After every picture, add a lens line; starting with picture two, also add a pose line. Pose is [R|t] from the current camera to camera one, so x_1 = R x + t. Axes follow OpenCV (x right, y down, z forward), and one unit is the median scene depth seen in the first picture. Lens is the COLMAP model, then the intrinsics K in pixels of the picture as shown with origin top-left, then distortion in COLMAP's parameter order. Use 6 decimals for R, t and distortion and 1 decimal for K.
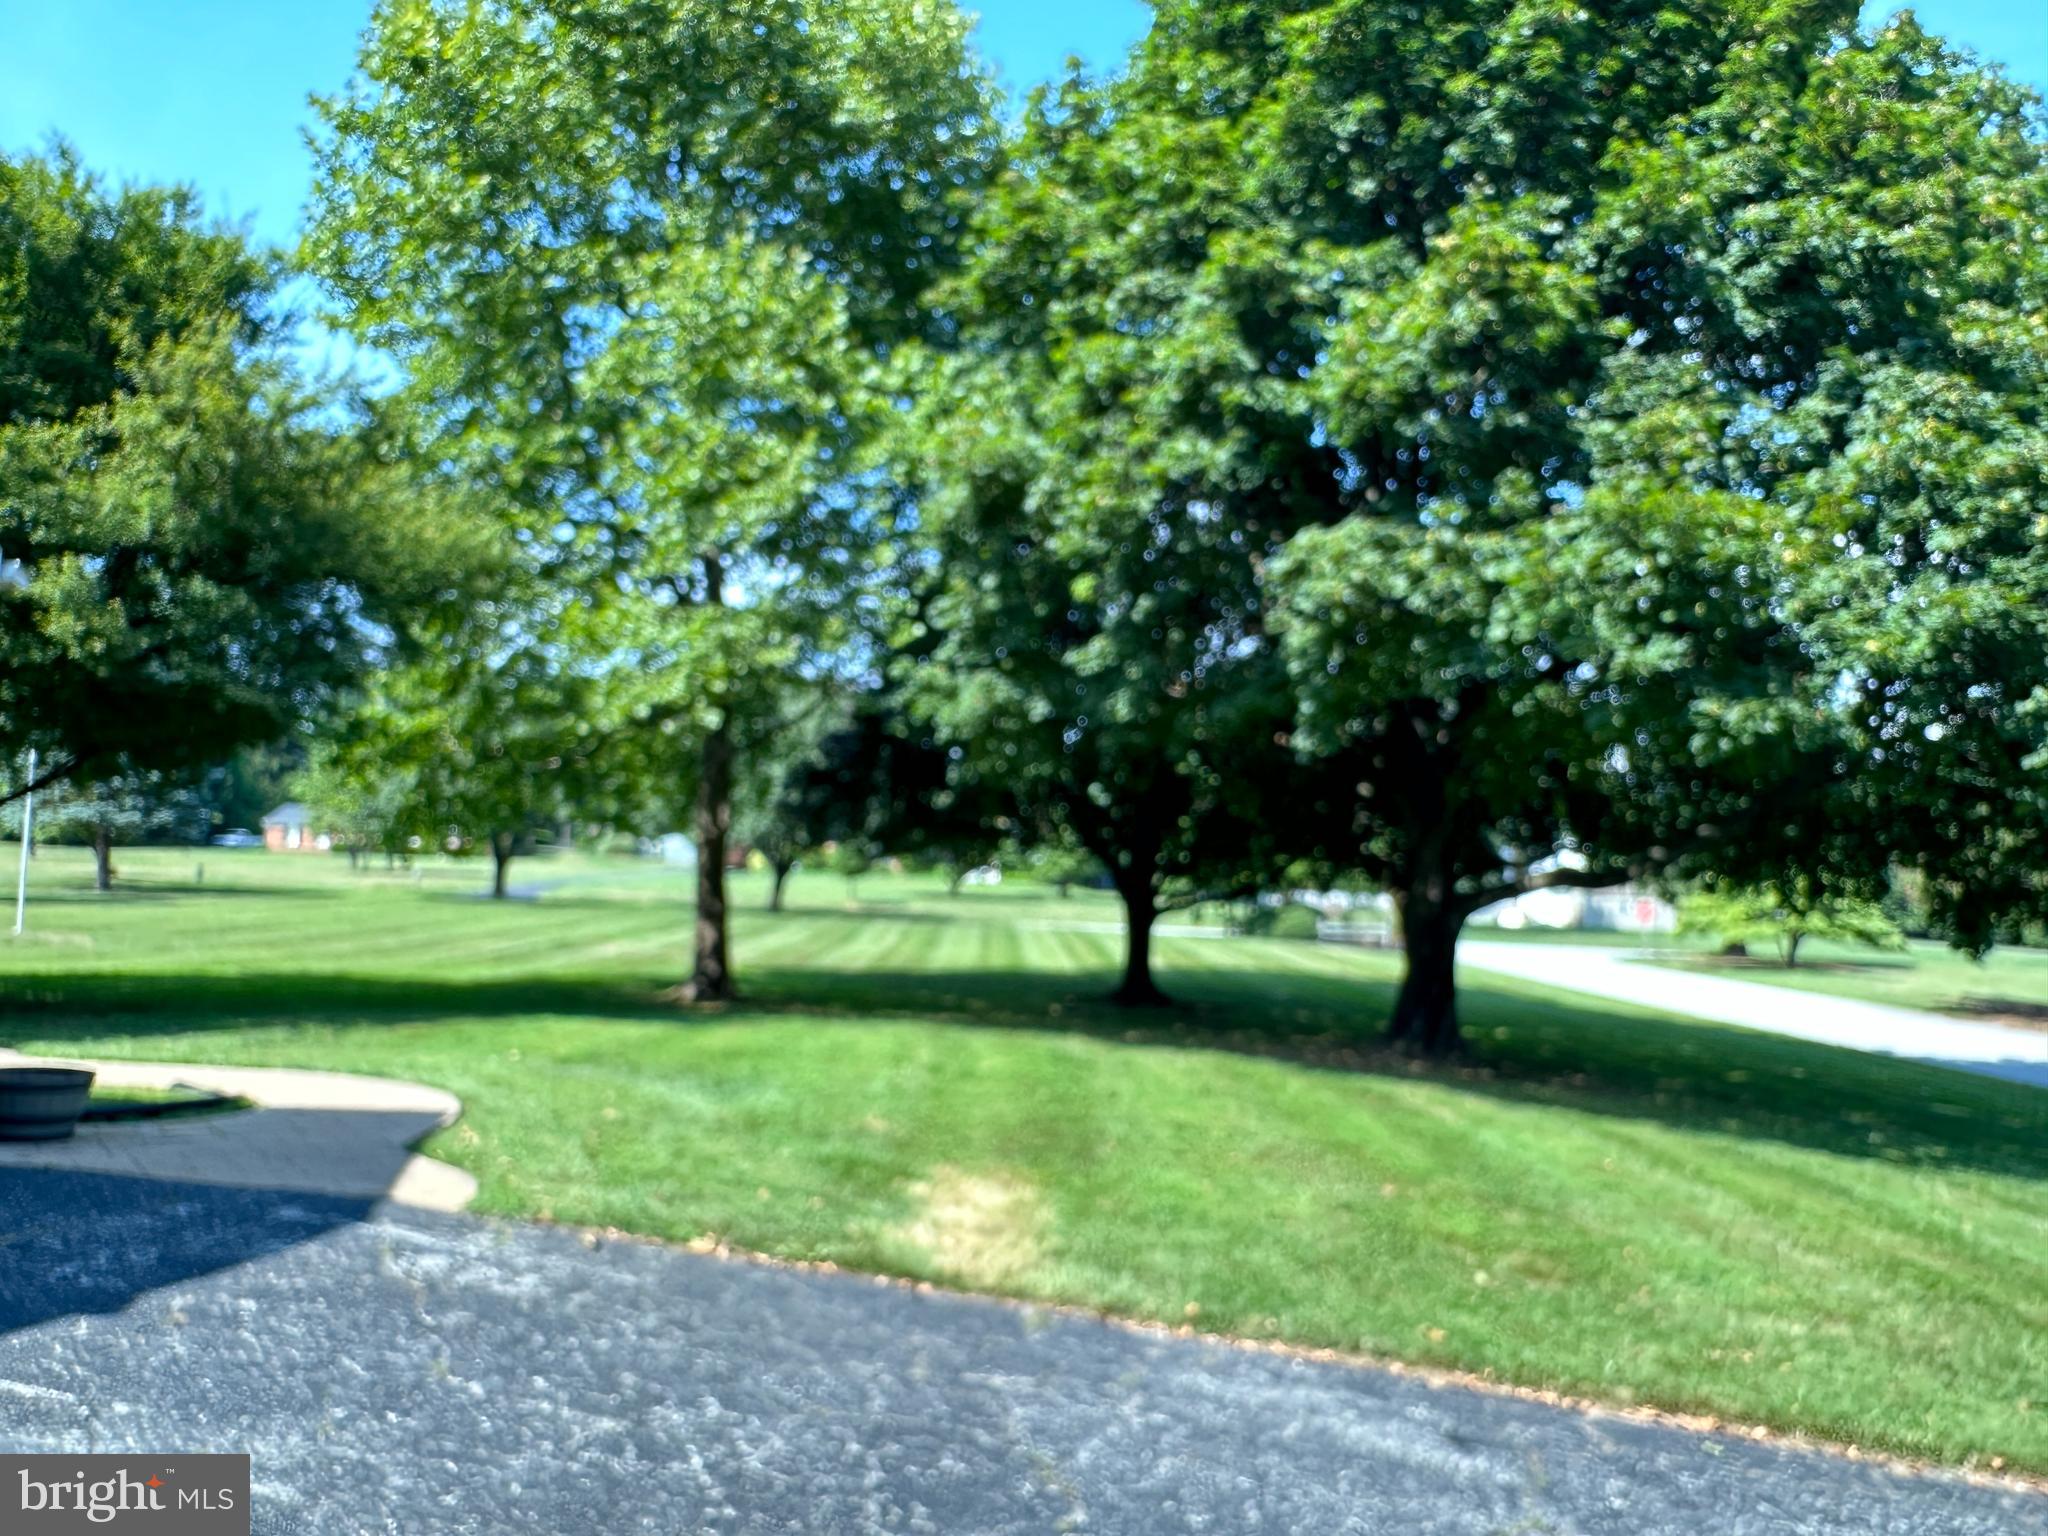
lens RADIAL K [[1445.3, 0, 989.4], [0, 1445.3, 792.0], [0, 0, 1]] dist [-0.011253, -0.002387]
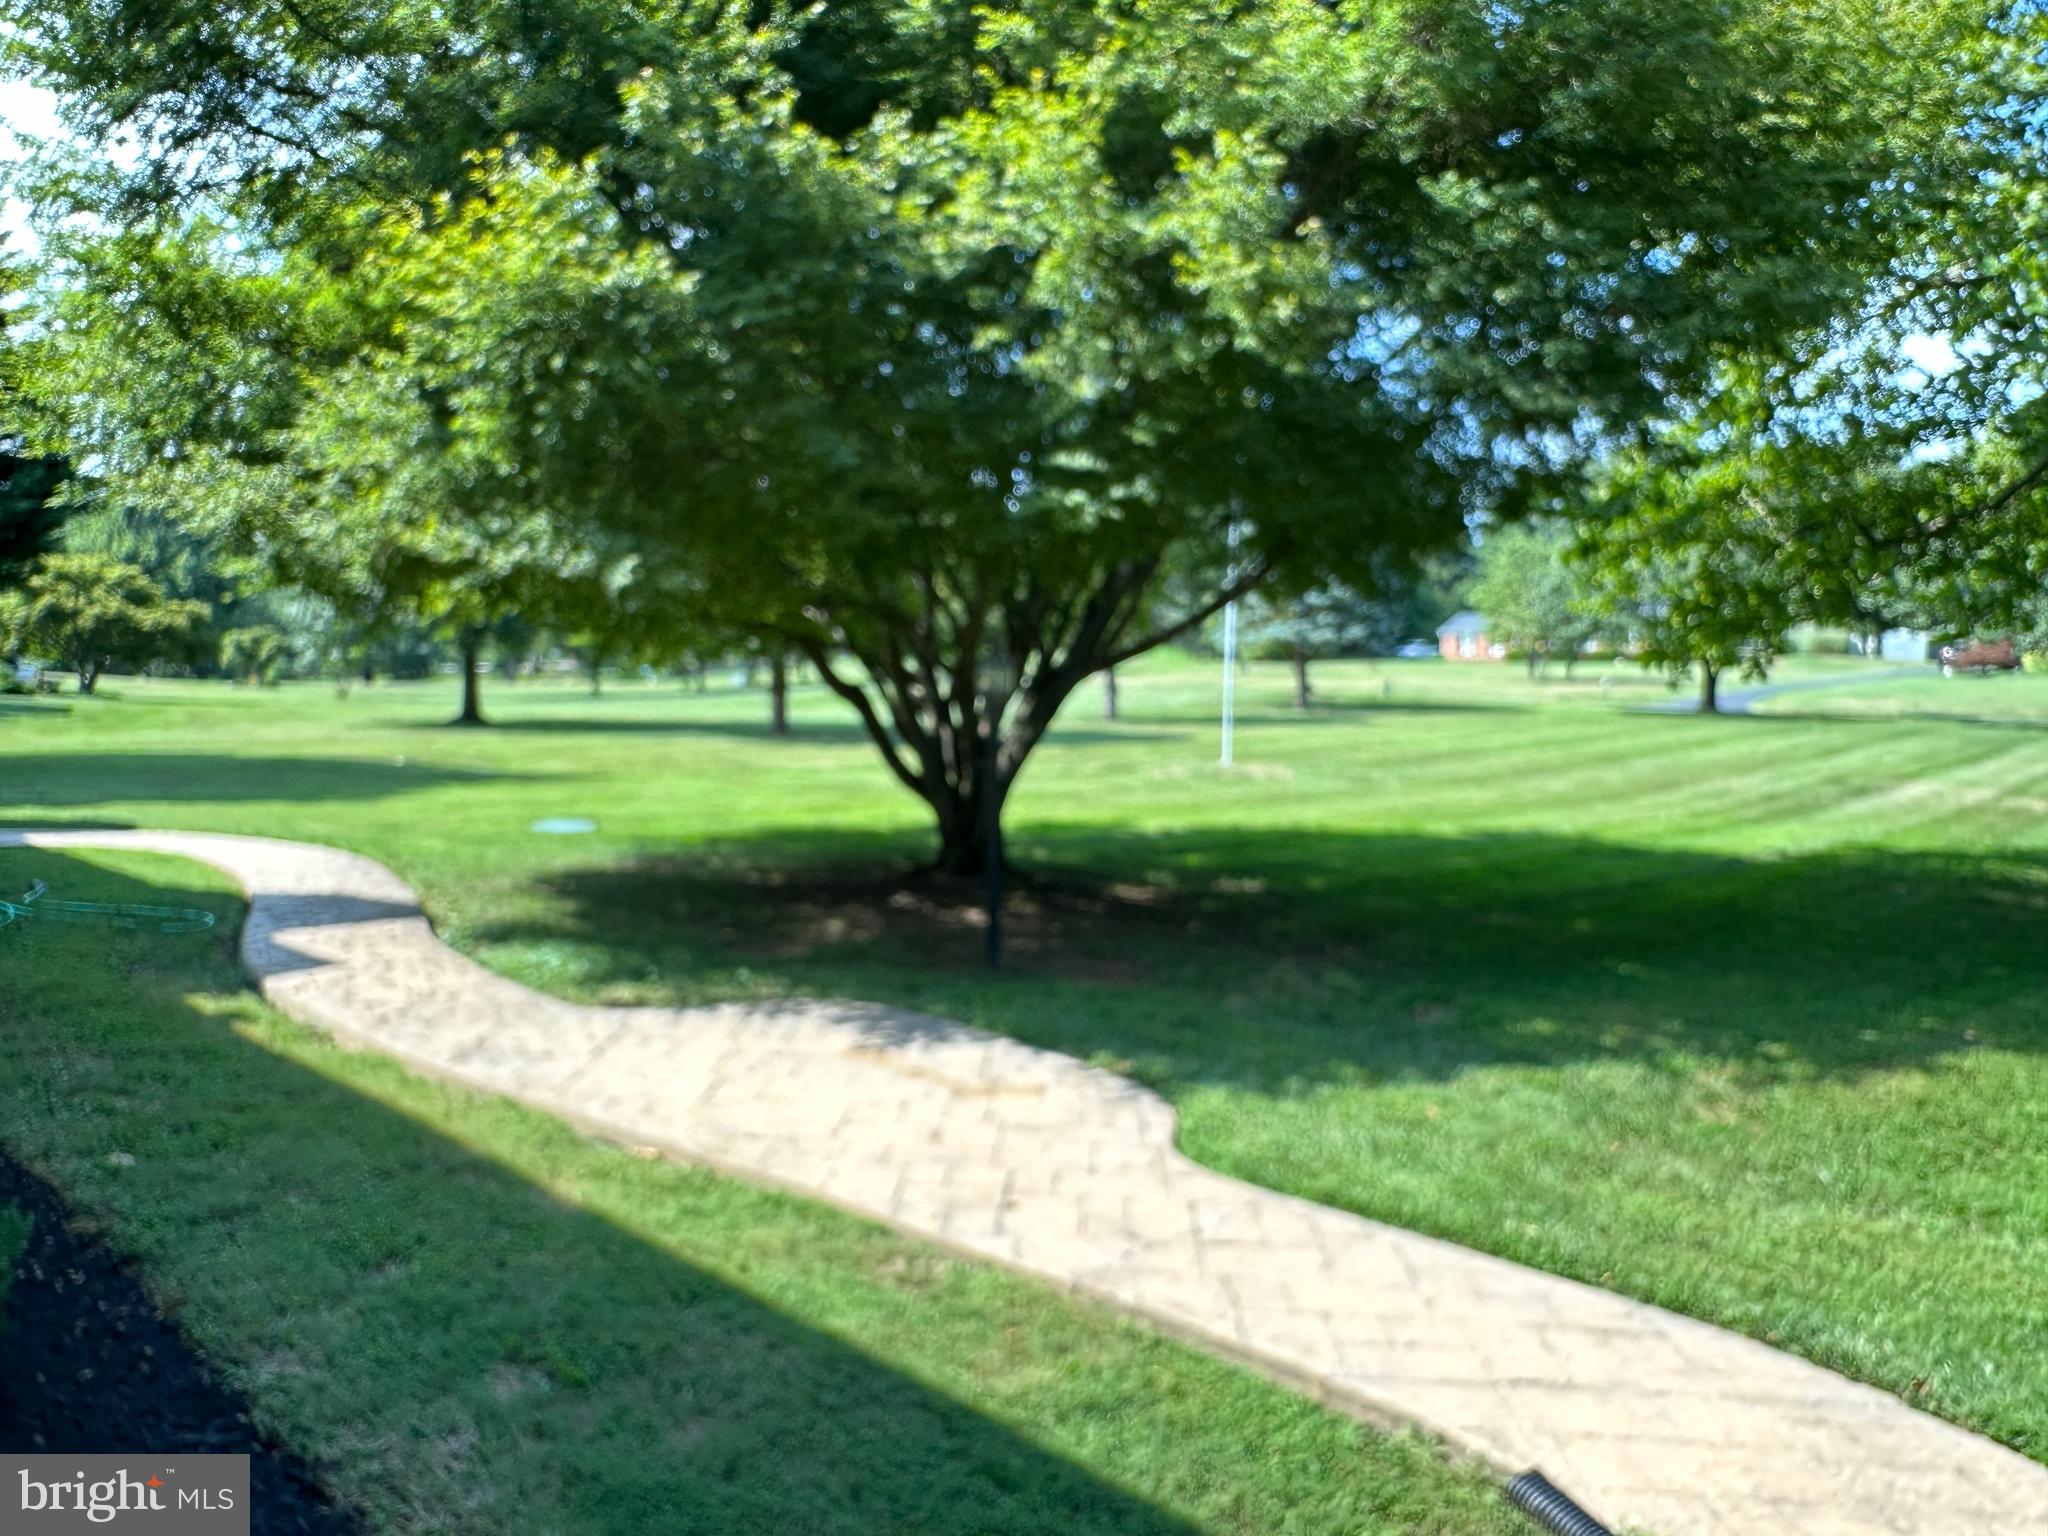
lens RADIAL K [[1447.4, 0, 1034.0], [0, 1447.4, 774.3], [0, 0, 1]] dist [0.052625, -0.057594]
pose [[0.742737, 0.026108, -0.669074, -0.194909], [0.056694, 0.993199, 0.101690, 0.000908], [0.667179, -0.113461, 0.736206, 0.314548]]
